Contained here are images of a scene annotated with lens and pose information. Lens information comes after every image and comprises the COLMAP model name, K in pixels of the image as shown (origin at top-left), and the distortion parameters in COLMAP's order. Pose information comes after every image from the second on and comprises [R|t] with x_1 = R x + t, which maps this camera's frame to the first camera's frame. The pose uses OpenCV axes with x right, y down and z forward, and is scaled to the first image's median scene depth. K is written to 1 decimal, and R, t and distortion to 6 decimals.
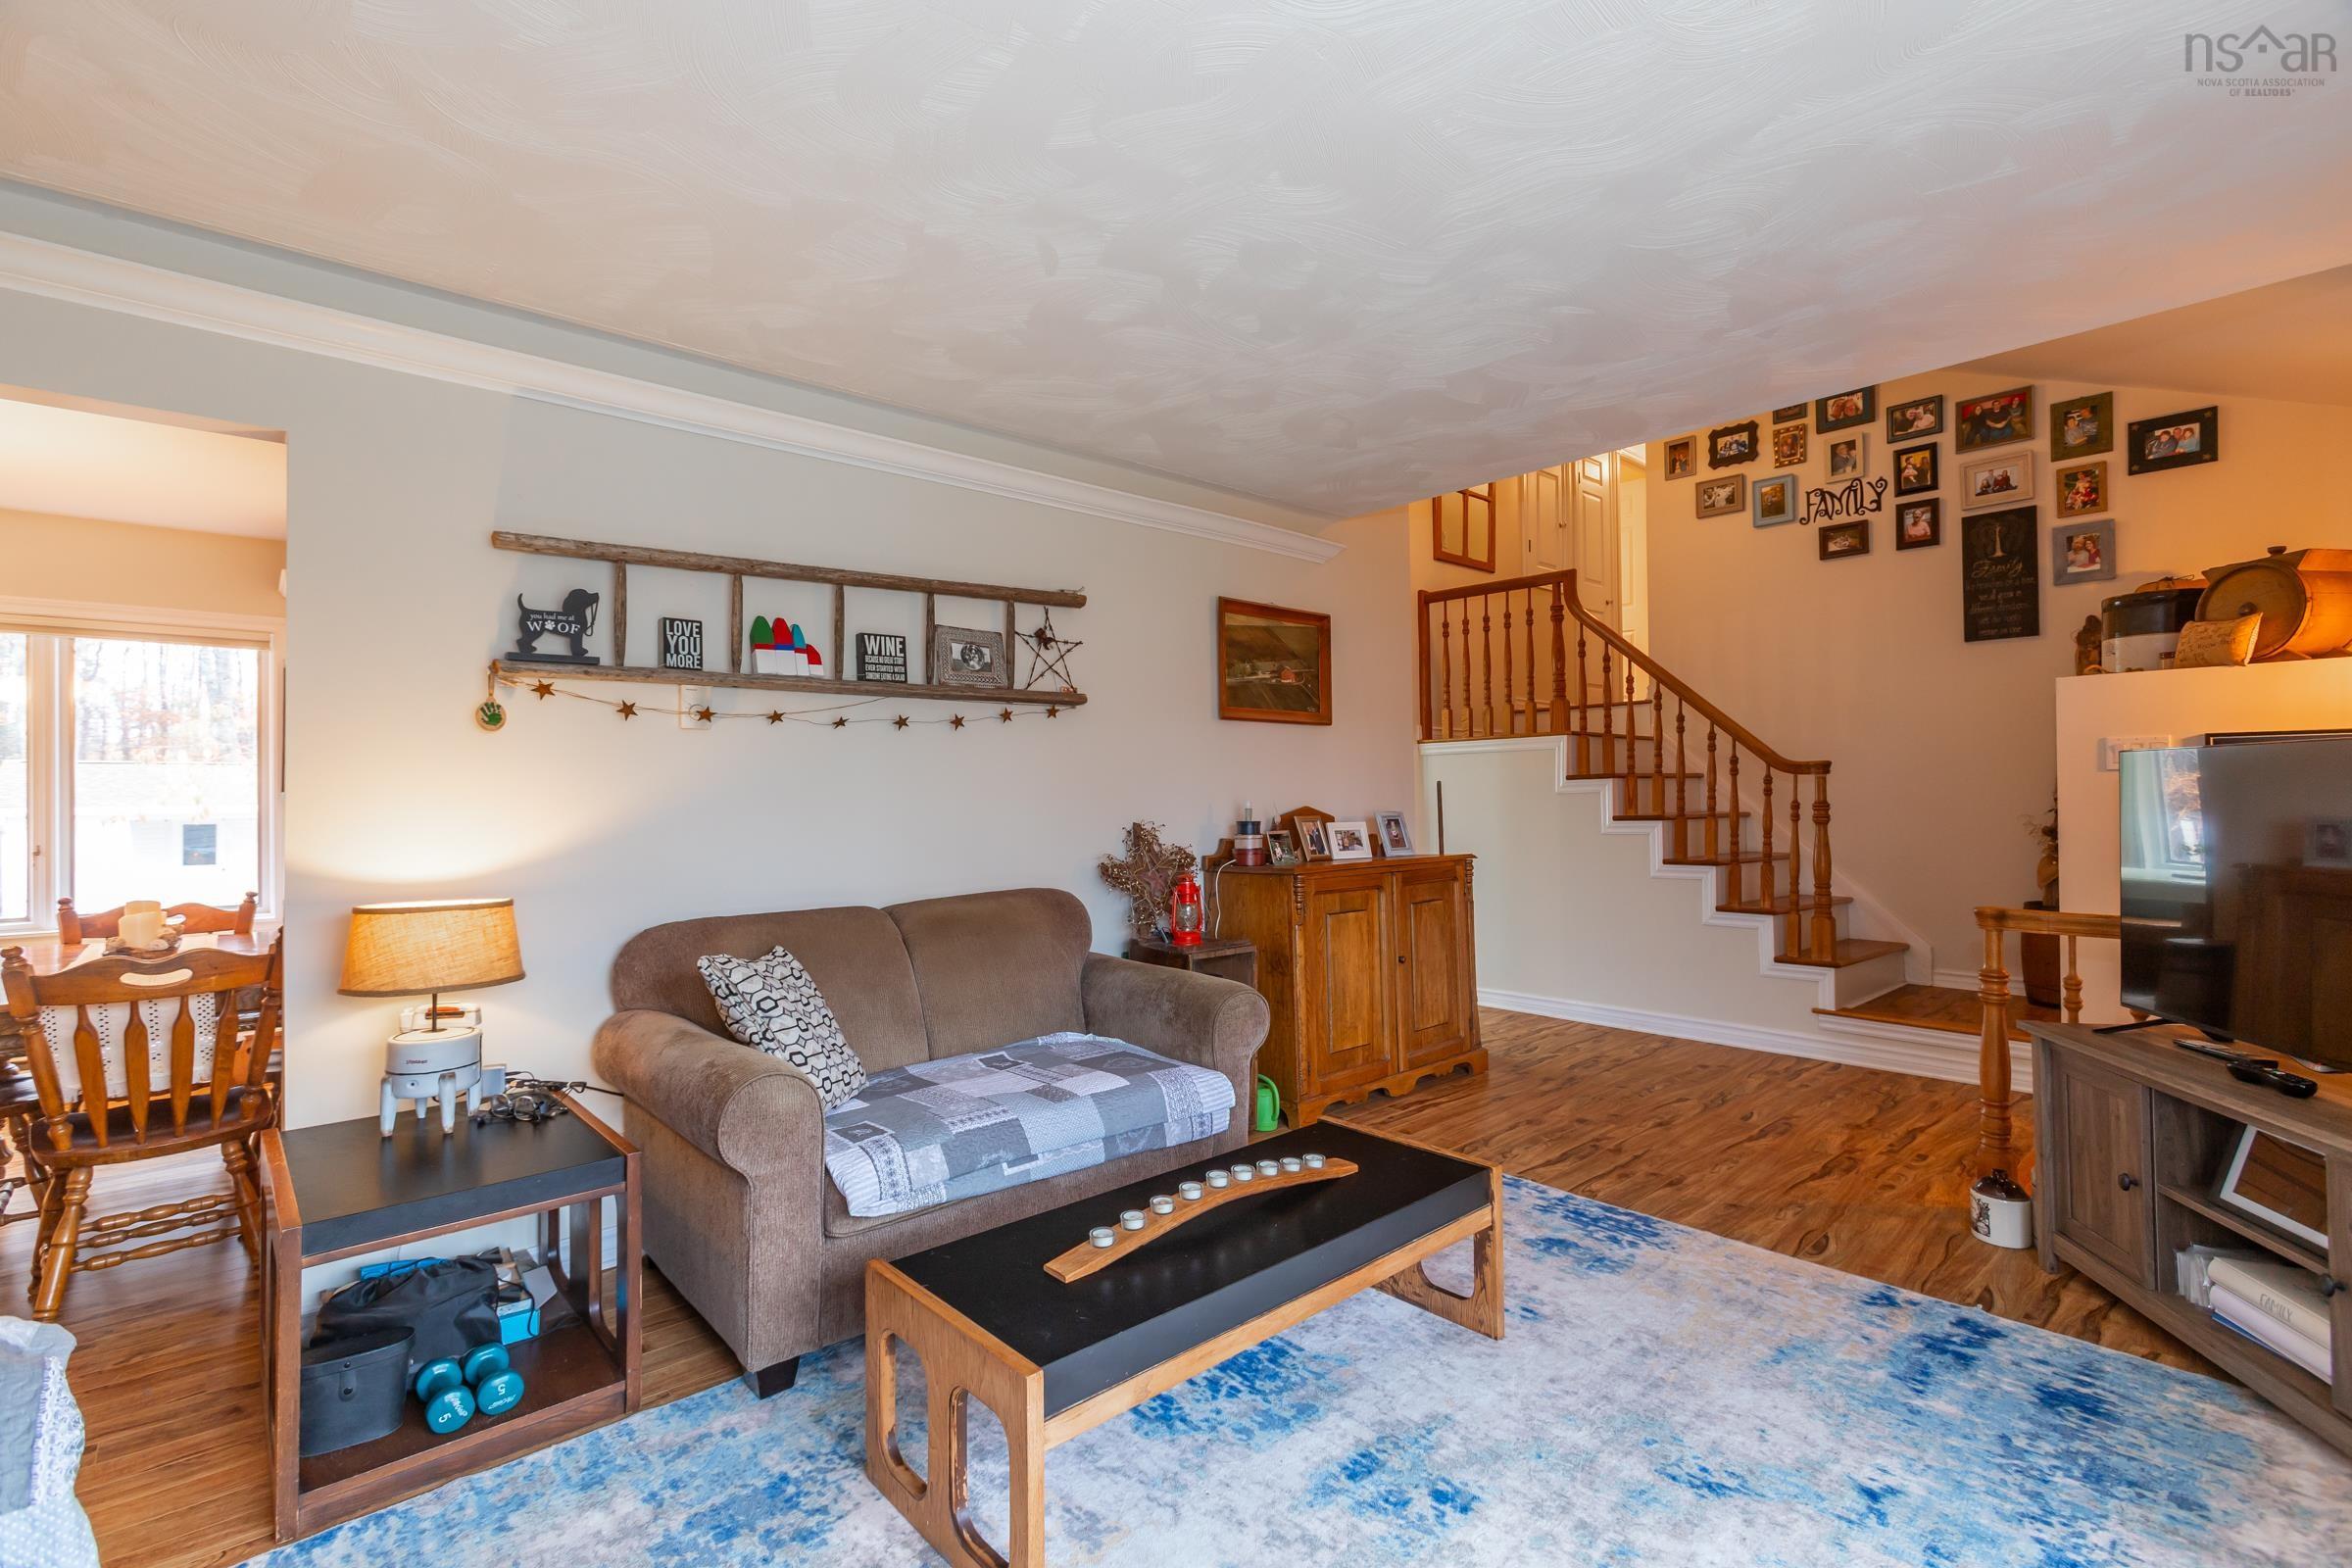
lens RADIAL K [[1049.2, 0, 1180.4], [0, 1049.2, 788.1], [0, 0, 1]] dist [-0.017391, 0.011456]
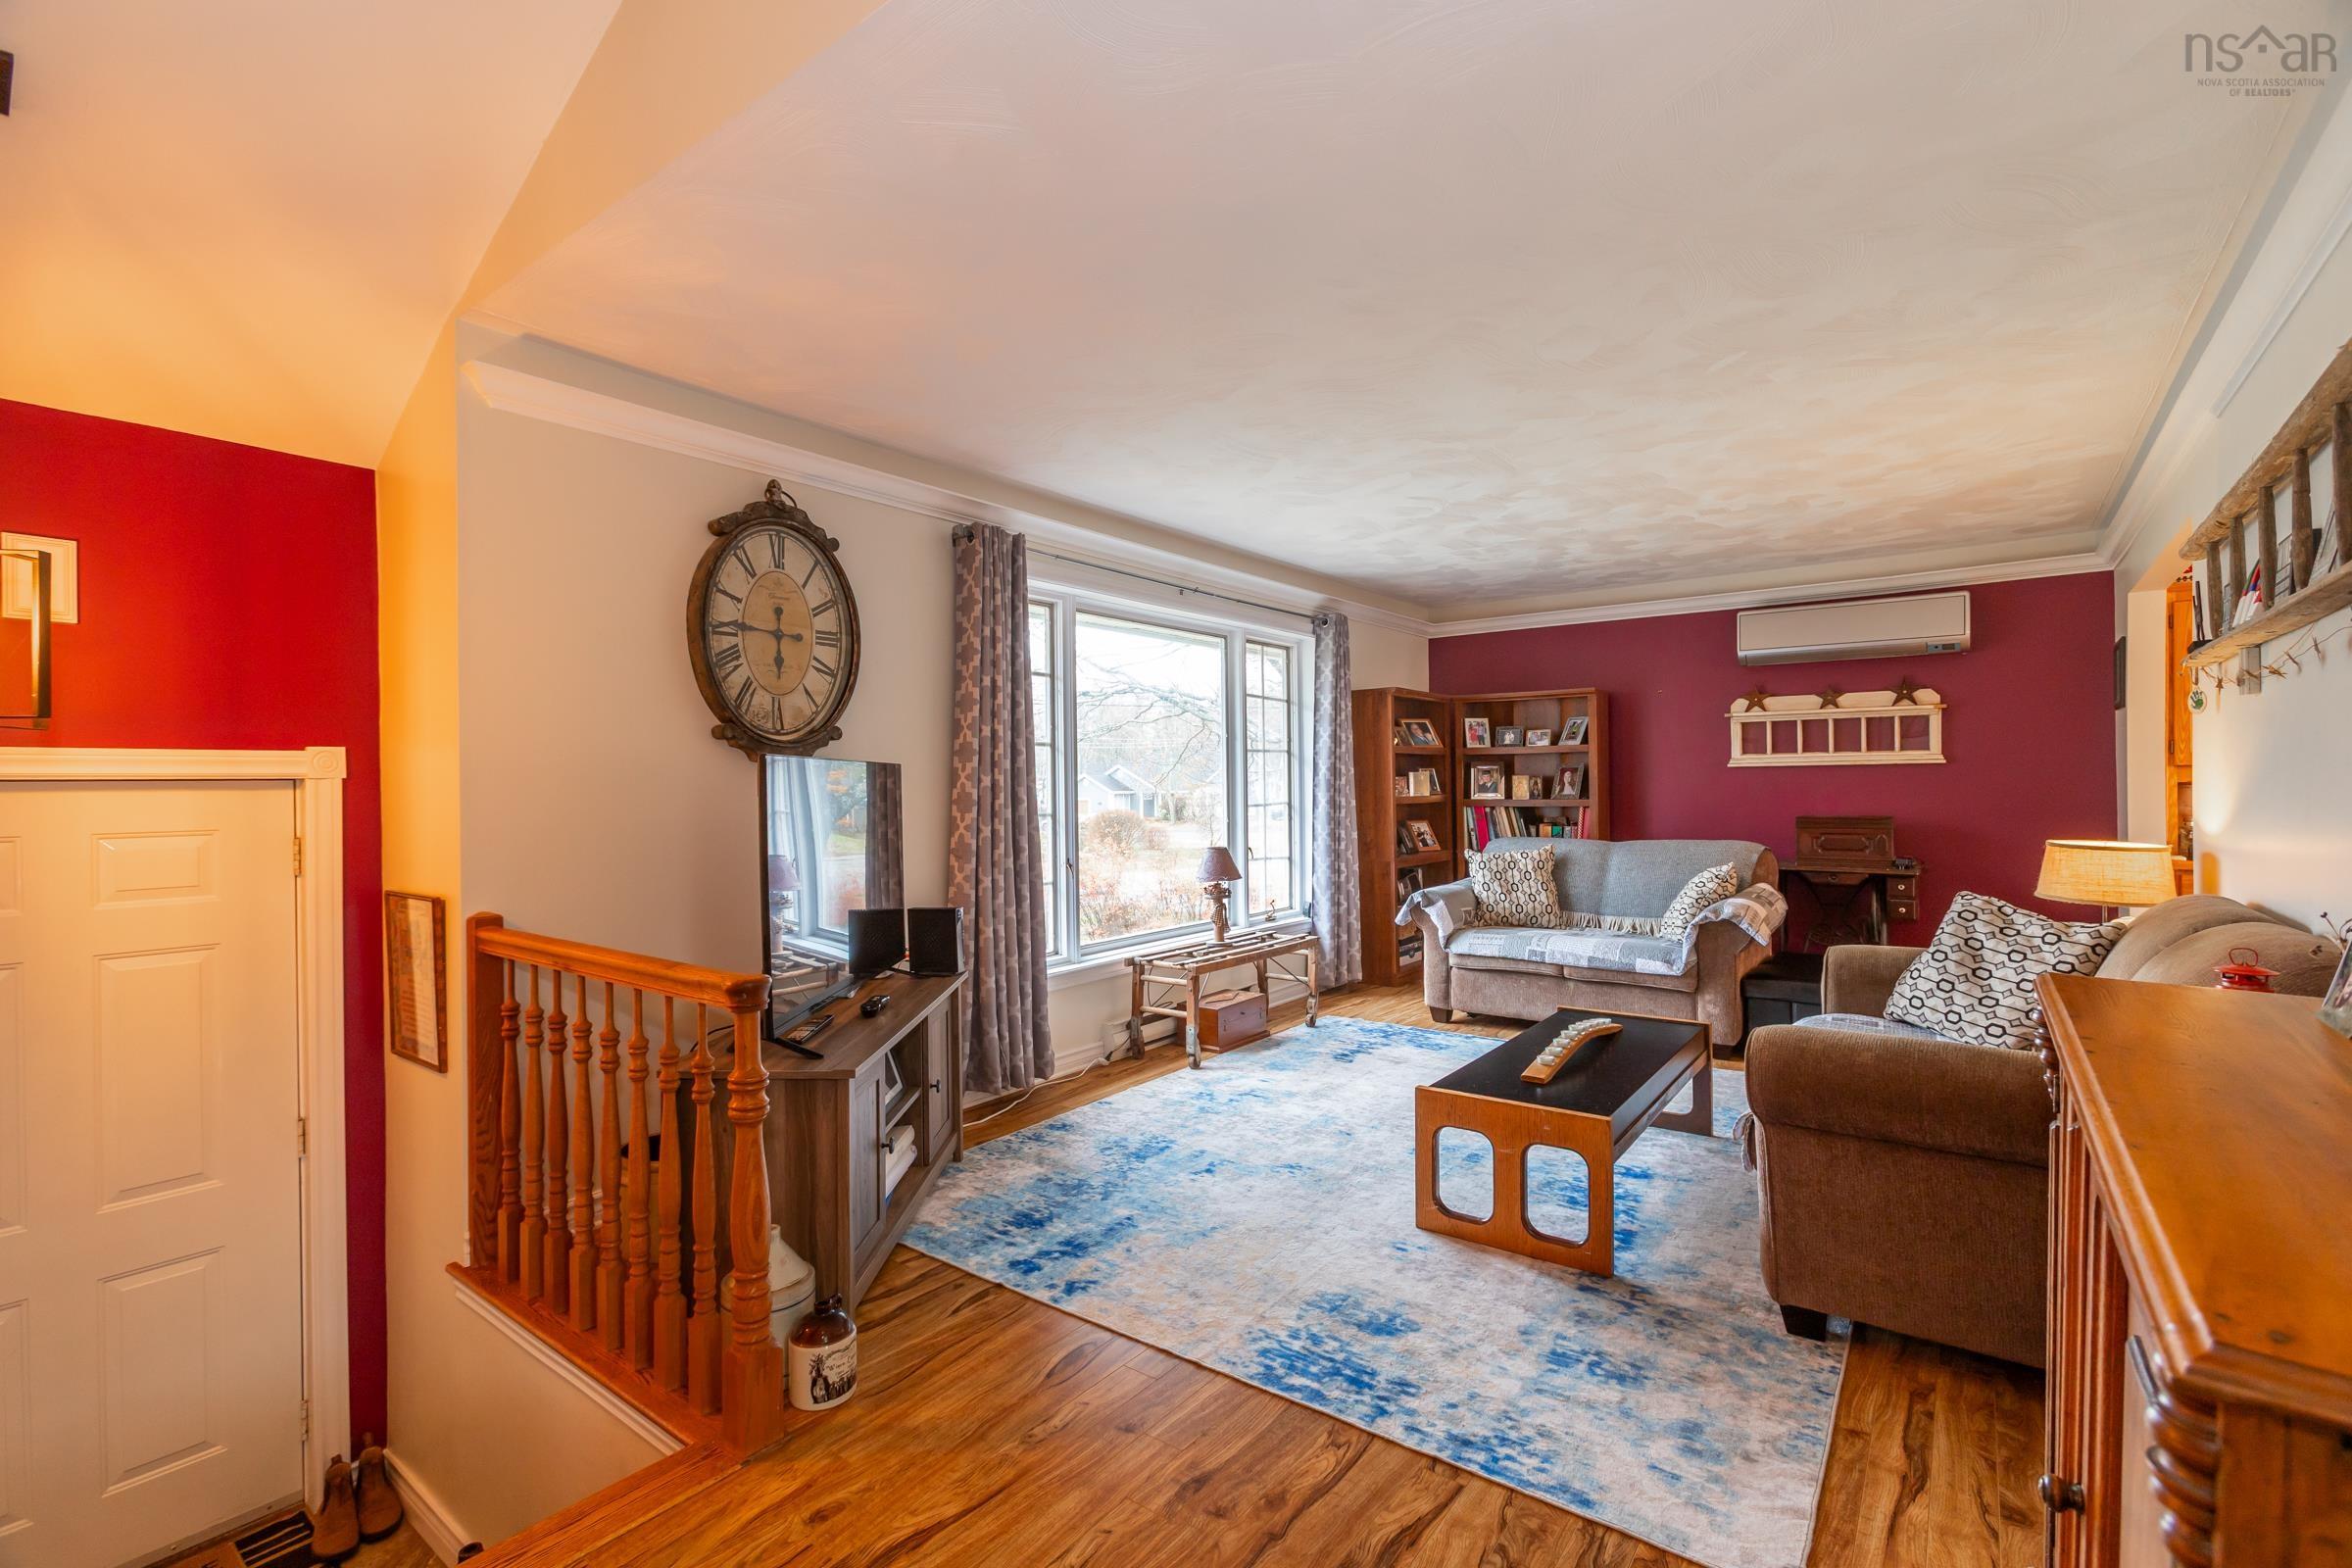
lens RADIAL K [[1049.2, 0, 1171.5], [0, 1049.2, 786.3], [0, 0, 1]] dist [-0.017391, 0.011456]
pose [[-0.983261, 0.024708, -0.180517, 0.376786], [0.025411, 0.999676, -0.001581, 0.000492], [0.180420, -0.006142, -0.983571, 1.014685]]
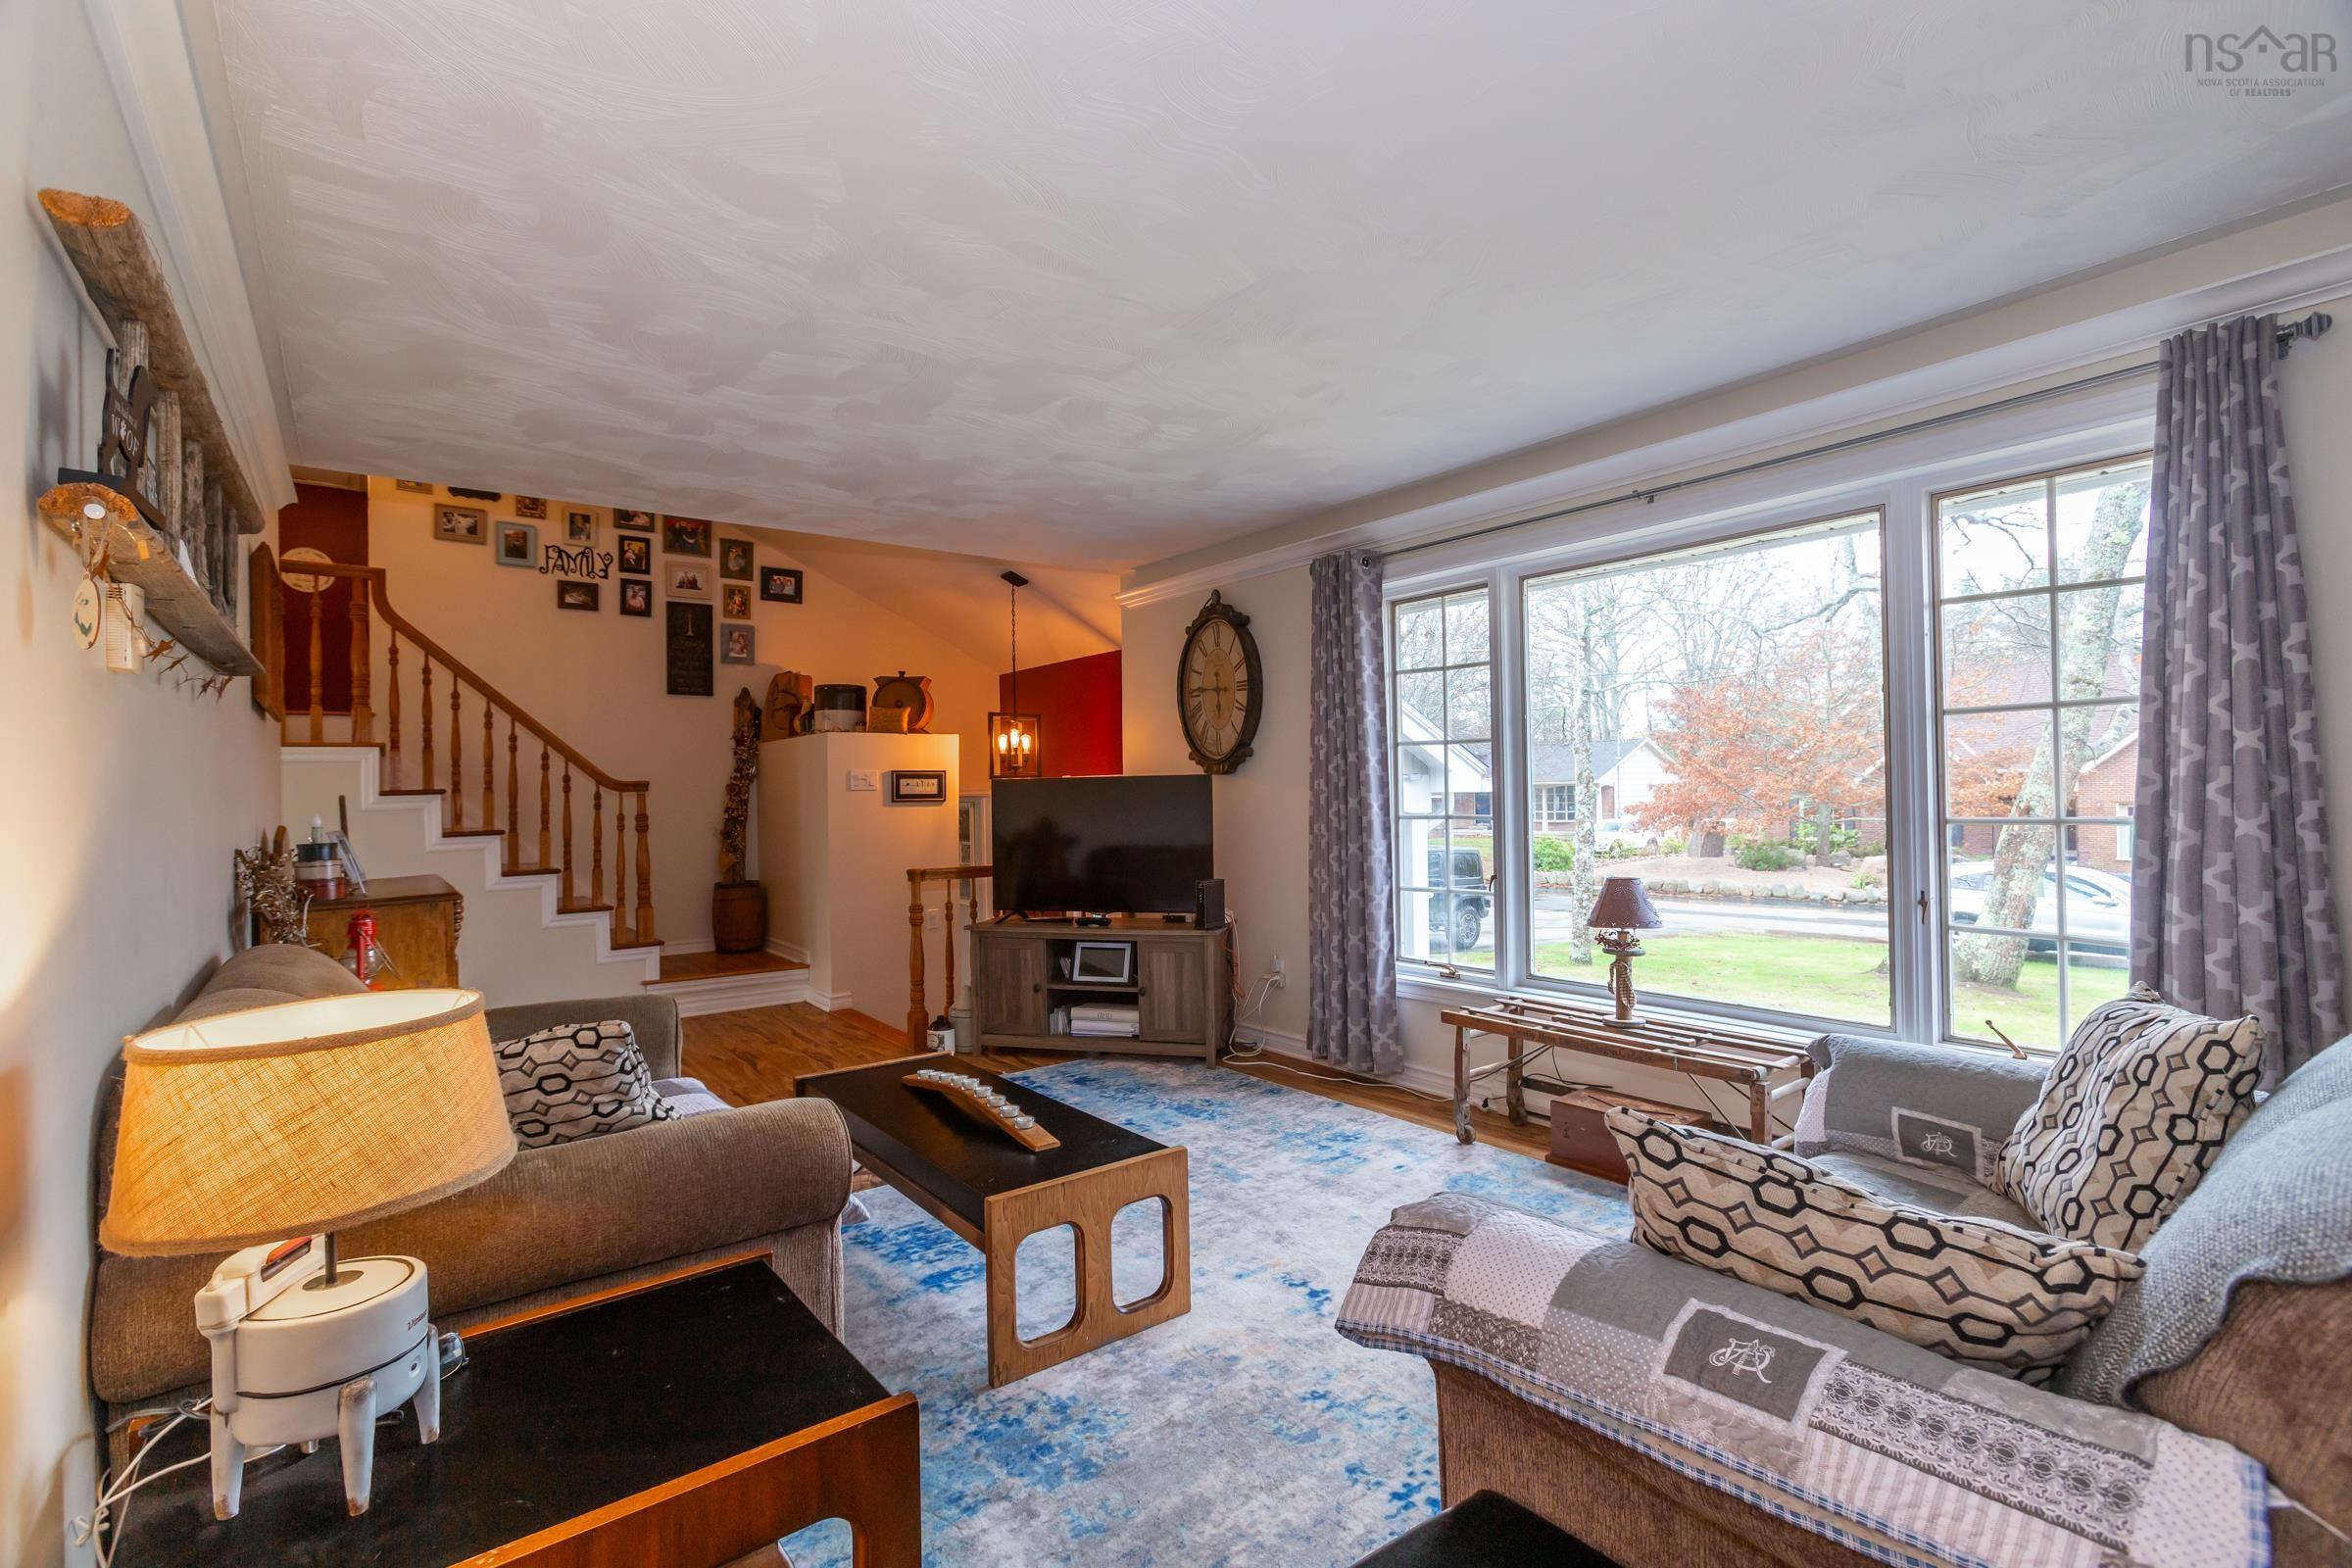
lens RADIAL K [[1049.2, 0, 1158.4], [0, 1049.2, 781.7], [0, 0, 1]] dist [-0.017391, 0.011456]
pose [[0.090302, 0.021238, 0.995688, -0.540618], [0.010811, 0.999693, -0.022304, 0.008597], [-0.995856, 0.012778, 0.090045, 0.266699]]
